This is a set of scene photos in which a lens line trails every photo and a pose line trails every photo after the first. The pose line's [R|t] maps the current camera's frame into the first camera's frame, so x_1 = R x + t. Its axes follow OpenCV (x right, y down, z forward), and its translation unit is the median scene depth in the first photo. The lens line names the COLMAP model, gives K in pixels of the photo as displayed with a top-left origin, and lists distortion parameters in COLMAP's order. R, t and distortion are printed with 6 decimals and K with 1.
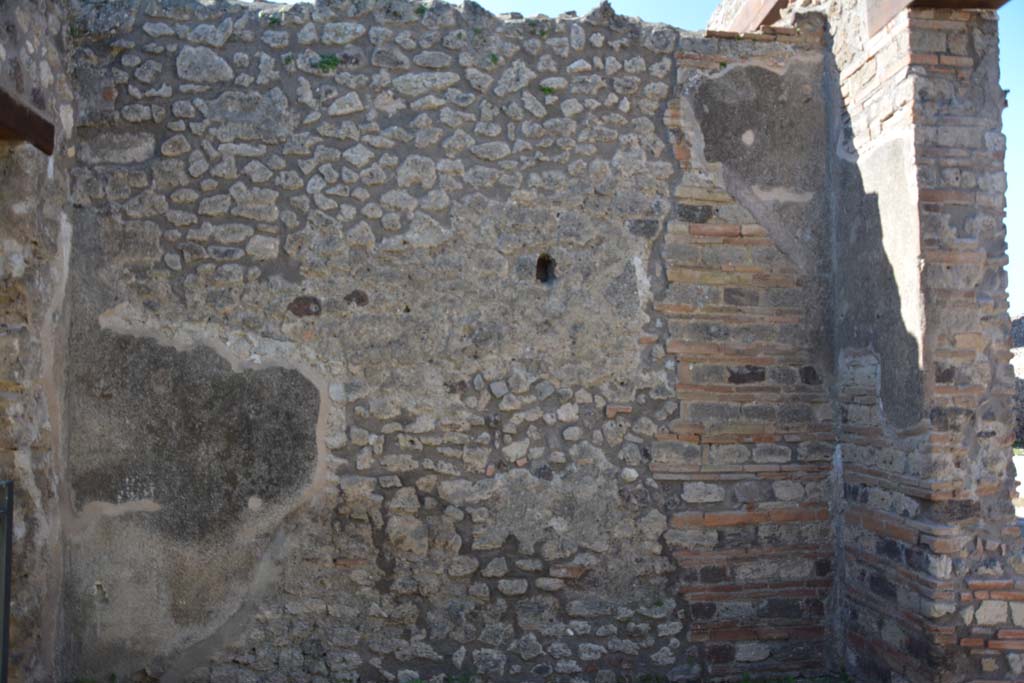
lens RADIAL K [[805.5, 0, 510.5], [0, 805.5, 341.2], [0, 0, 1]] dist [-0.147903, 0.098487]
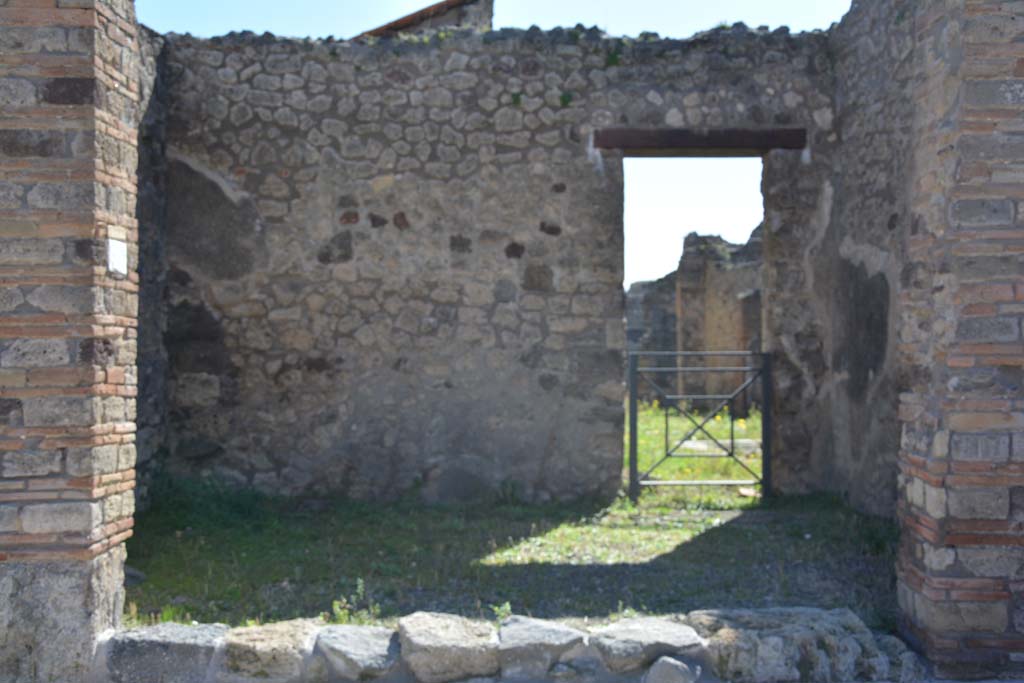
lens RADIAL K [[1230.2, 0, 512.3], [0, 1230.2, 343.9], [0, 0, 1]] dist [0.018026, 0.000000]
pose [[-0.099337, -0.019344, -0.994866, 1.604114], [0.063259, 0.997666, -0.025715, 0.148370], [0.993041, -0.065488, -0.097882, 0.530530]]
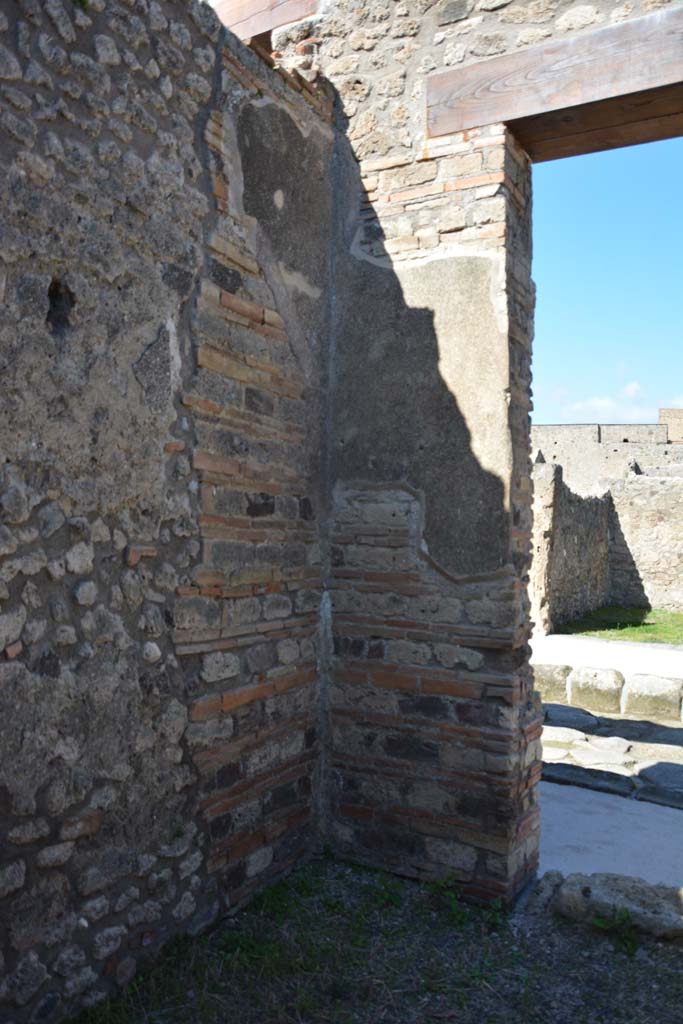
lens RADIAL K [[805.5, 0, 348.4], [0, 805.5, 510.5], [0, 0, 1]] dist [-0.147903, 0.098487]
pose [[0.539360, 0.031263, 0.841494, -0.312796], [-0.078948, 0.996786, 0.013570, 0.030866], [-0.838366, -0.073753, 0.540095, 0.526378]]
